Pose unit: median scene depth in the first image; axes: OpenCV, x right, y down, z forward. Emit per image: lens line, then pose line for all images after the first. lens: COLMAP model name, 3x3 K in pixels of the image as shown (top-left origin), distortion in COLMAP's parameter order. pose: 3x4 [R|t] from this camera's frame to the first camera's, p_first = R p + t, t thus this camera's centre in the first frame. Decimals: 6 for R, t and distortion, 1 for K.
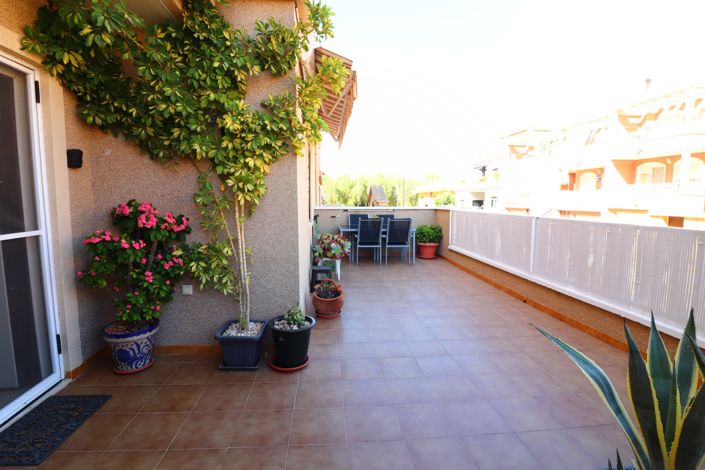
lens RADIAL K [[327.8, 0, 348.9], [0, 327.8, 230.7], [0, 0, 1]] dist [-0.002213, -0.012122]
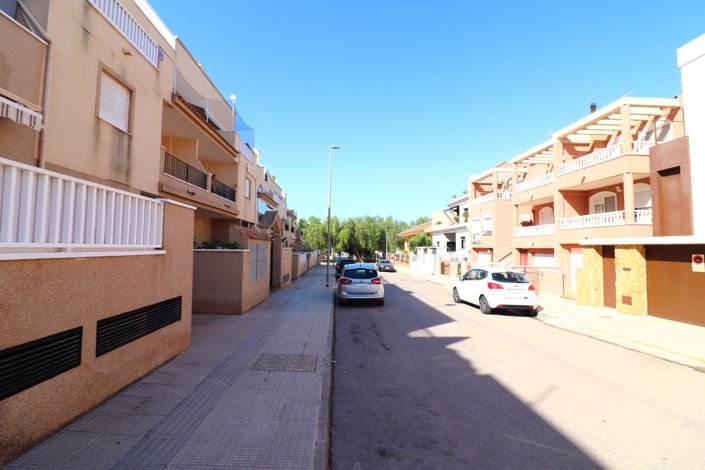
lens RADIAL K [[327.8, 0, 348.9], [0, 327.8, 230.7], [0, 0, 1]] dist [-0.002213, -0.012122]
pose [[0.999152, 0.011099, -0.039658, 0.261867], [-0.016775, 0.989176, -0.145774, 0.035111], [0.037610, 0.146315, 0.988523, 0.097909]]
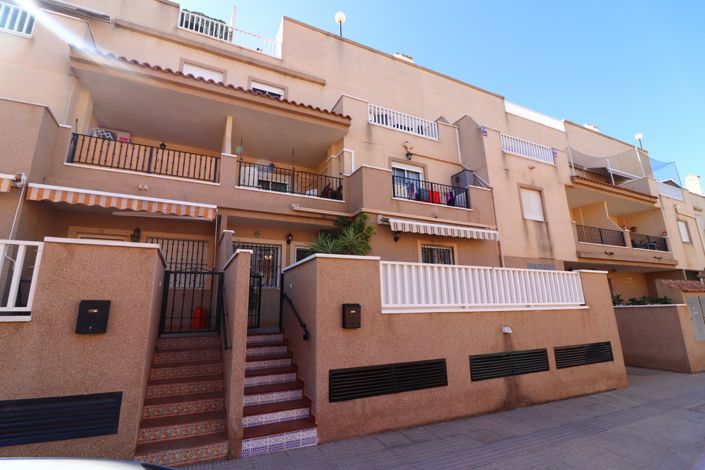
lens RADIAL K [[327.8, 0, 348.9], [0, 327.8, 230.7], [0, 0, 1]] dist [-0.002213, -0.012122]
pose [[0.358880, -0.228659, -0.904942, 0.357214], [-0.070179, 0.960174, -0.270447, 0.051324], [0.930742, 0.160566, 0.328541, -0.028824]]
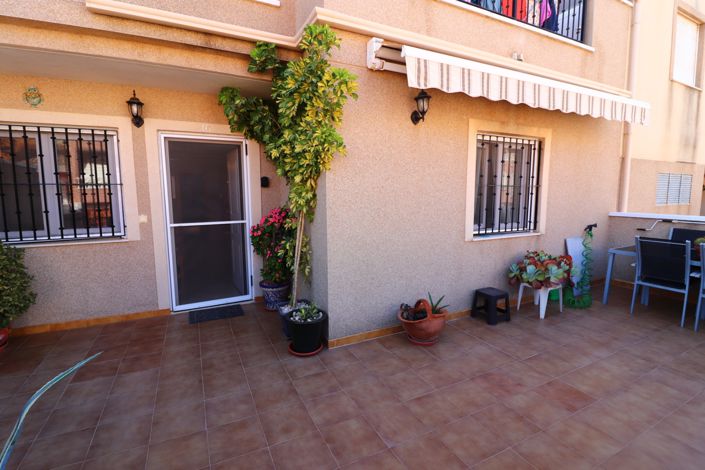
lens RADIAL K [[327.8, 0, 348.9], [0, 327.8, 230.7], [0, 0, 1]] dist [-0.002213, -0.012122]
pose [[0.369781, 0.105926, -0.923061, 0.119218], [-0.082944, 0.993277, 0.080756, -0.016169], [0.925409, 0.046700, 0.376081, 0.088940]]
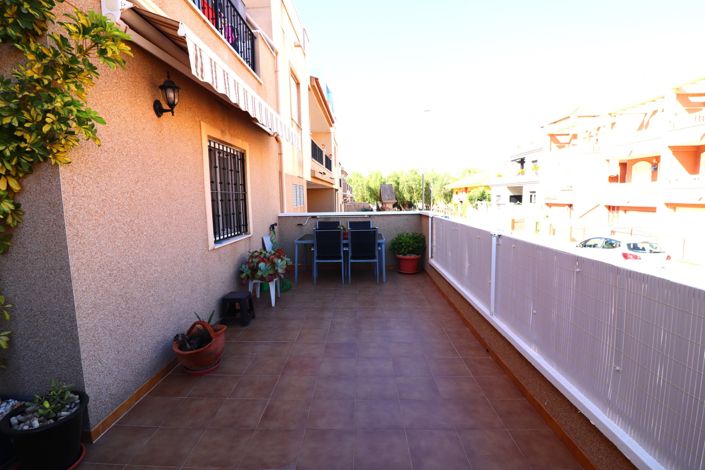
lens RADIAL K [[327.8, 0, 348.9], [0, 327.8, 230.7], [0, 0, 1]] dist [-0.002213, -0.012122]
pose [[0.992945, -0.009511, -0.118194, 0.068312], [0.010579, 0.999909, 0.008415, -0.011827], [0.118103, -0.009606, 0.992955, 0.054054]]
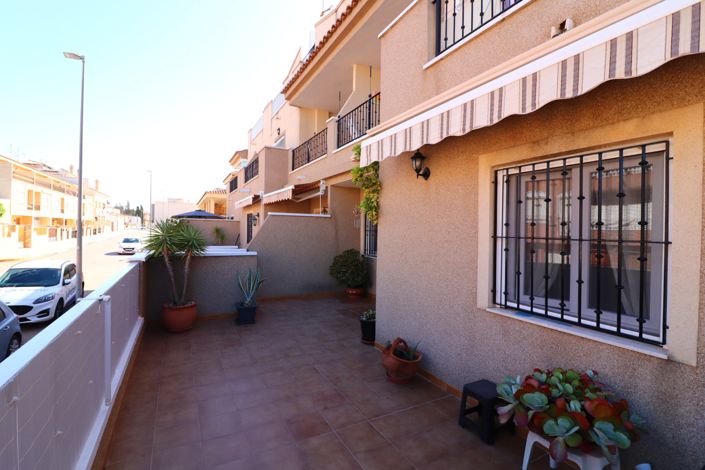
lens RADIAL K [[327.8, 0, 348.9], [0, 327.8, 230.7], [0, 0, 1]] dist [-0.002213, -0.012122]
pose [[-0.921725, -0.013407, -0.387613, 0.082190], [-0.052396, 0.994545, 0.090194, -0.044647], [0.384289, 0.103443, -0.917399, 0.327555]]
